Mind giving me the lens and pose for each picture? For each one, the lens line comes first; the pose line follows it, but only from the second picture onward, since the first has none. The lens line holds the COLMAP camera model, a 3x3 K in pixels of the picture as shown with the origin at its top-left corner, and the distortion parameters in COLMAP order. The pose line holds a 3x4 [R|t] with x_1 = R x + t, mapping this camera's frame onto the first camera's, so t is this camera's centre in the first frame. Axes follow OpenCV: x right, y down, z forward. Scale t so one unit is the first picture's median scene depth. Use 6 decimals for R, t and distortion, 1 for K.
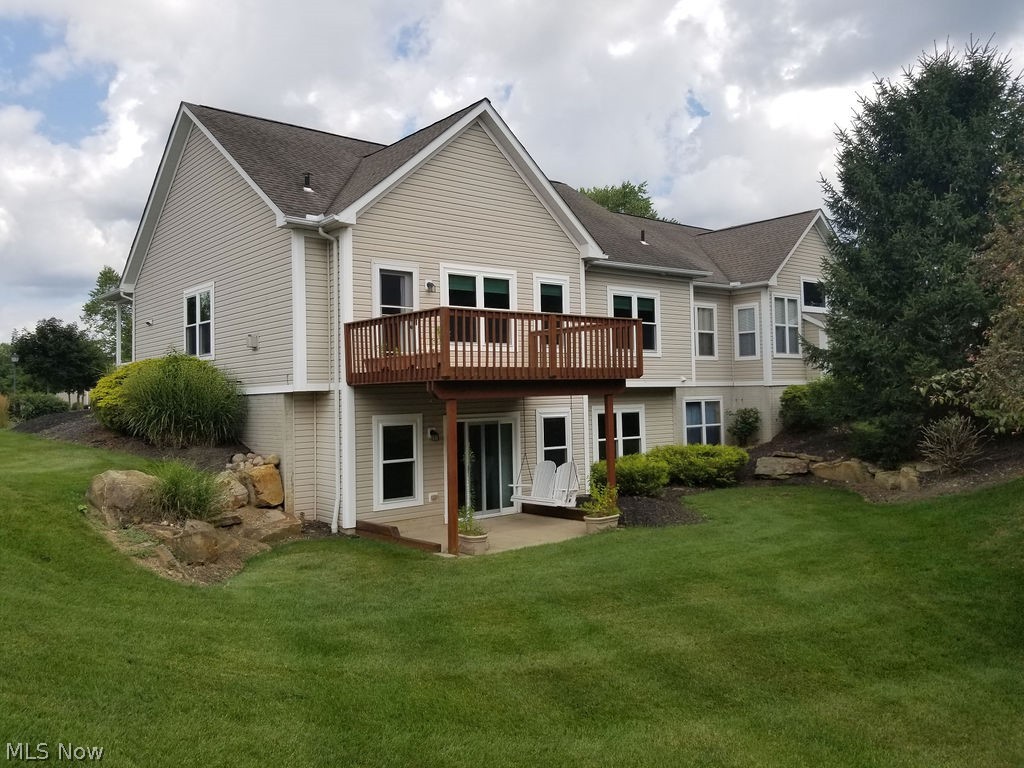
lens RADIAL K [[815.3, 0, 498.1], [0, 815.3, 360.8], [0, 0, 1]] dist [0.086419, -0.137586]
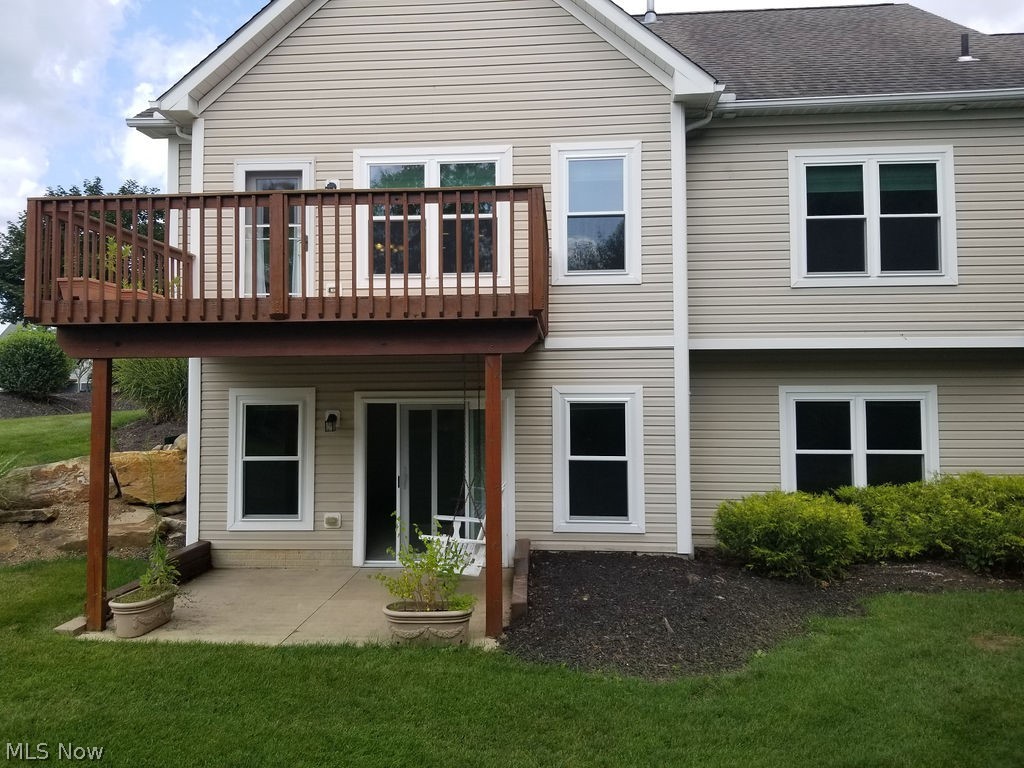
lens RADIAL K [[951.2, 0, 511.5], [0, 951.2, 318.6], [0, 0, 1]] dist [0.098864, -0.262696]
pose [[0.707421, -0.017645, -0.706572, 0.513161], [0.019863, 0.999790, -0.005081, 0.015661], [0.706513, -0.010440, 0.707623, 0.538770]]
